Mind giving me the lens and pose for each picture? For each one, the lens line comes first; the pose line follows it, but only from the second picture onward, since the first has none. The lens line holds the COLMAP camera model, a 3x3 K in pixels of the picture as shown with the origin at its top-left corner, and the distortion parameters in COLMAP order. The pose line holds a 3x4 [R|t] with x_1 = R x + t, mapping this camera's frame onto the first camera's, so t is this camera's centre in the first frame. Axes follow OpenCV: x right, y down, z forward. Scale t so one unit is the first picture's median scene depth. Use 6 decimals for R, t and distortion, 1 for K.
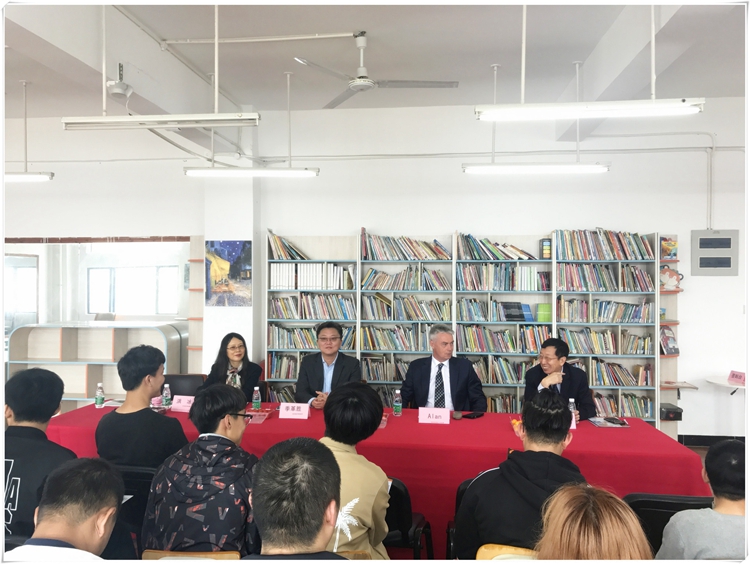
lens RADIAL K [[618.4, 0, 375.0], [0, 618.4, 281.4], [0, 0, 1]] dist [-0.001059, -0.002415]
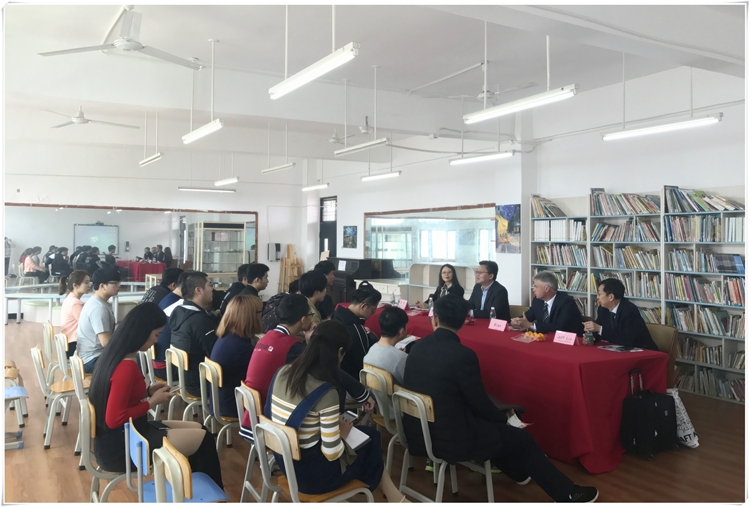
lens RADIAL K [[638.7, 0, 375.2], [0, 638.7, 252.5], [0, 0, 1]] dist [0.011915, 0.000449]
pose [[0.582453, 0.014942, -0.812727, 0.735008], [0.011725, 0.999573, 0.026780, -0.002141], [0.812780, -0.025127, 0.582029, -0.053084]]
